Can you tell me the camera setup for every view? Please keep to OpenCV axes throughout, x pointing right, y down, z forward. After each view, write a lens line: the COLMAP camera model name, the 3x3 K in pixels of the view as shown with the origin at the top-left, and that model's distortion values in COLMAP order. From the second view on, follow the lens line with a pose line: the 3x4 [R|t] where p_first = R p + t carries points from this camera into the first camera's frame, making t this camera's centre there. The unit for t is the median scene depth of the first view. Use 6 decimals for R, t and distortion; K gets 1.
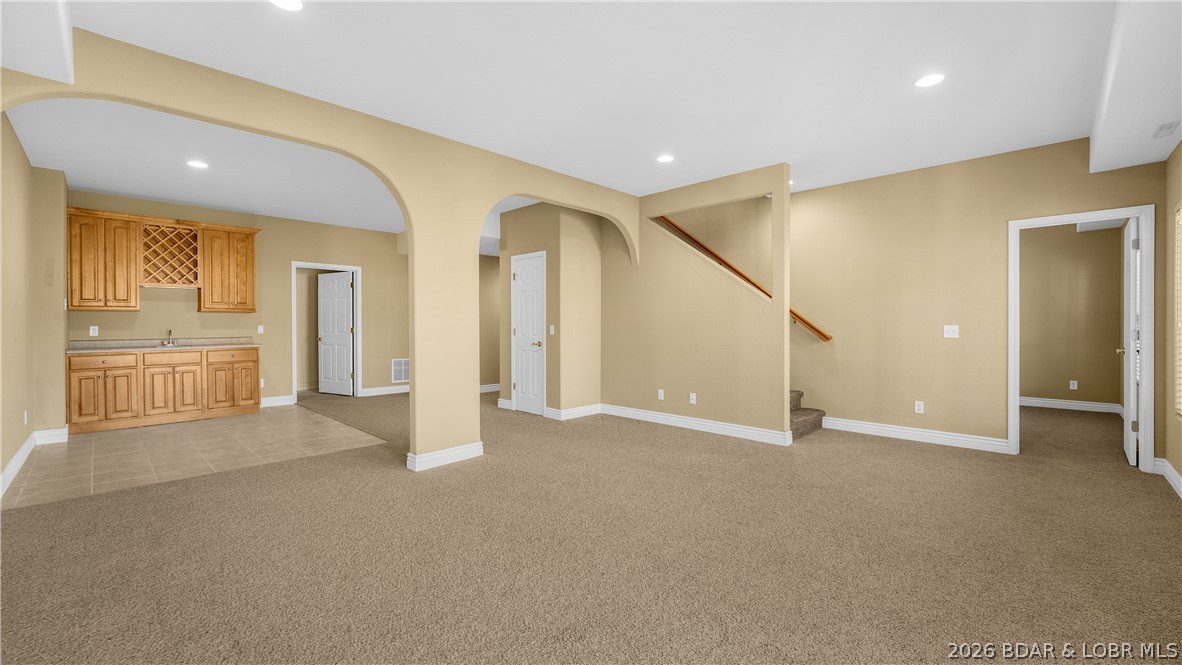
lens RADIAL K [[480.7, 0, 589.0], [0, 480.7, 327.9], [0, 0, 1]] dist [-0.003848, 0.000297]
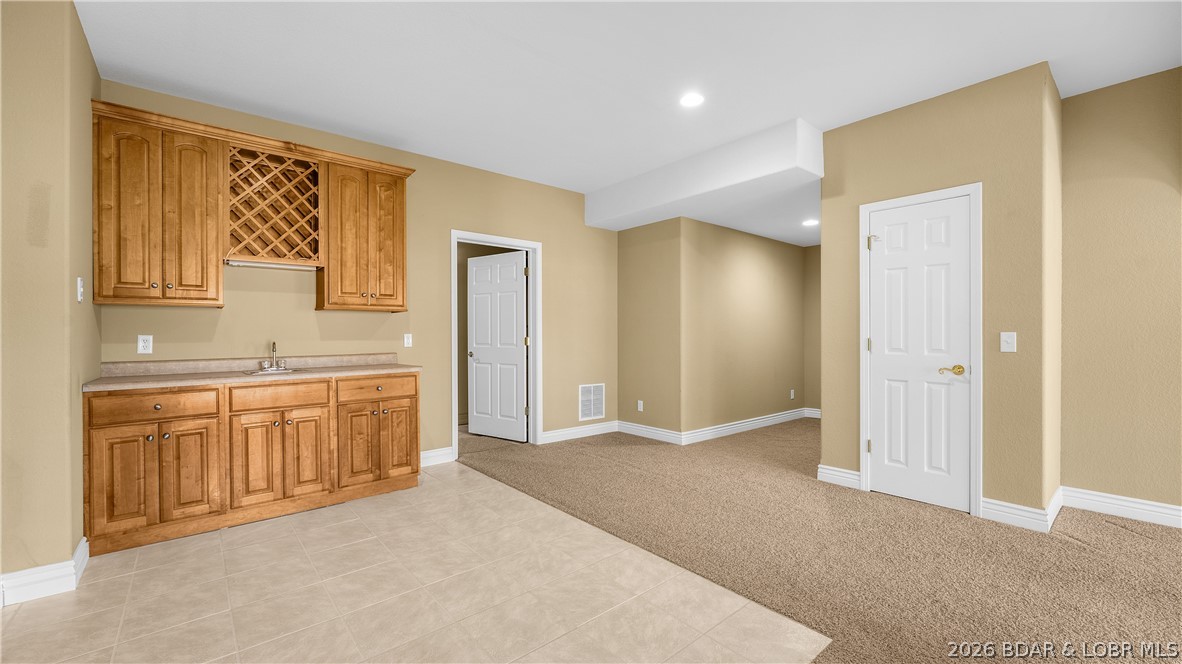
lens RADIAL K [[480.7, 0, 593.9], [0, 480.7, 333.8], [0, 0, 1]] dist [-0.003848, 0.000297]
pose [[0.995868, -0.001330, -0.090805, -0.467106], [0.000922, 0.999989, -0.004526, -0.002388], [0.090810, 0.004424, 0.995858, 0.493676]]
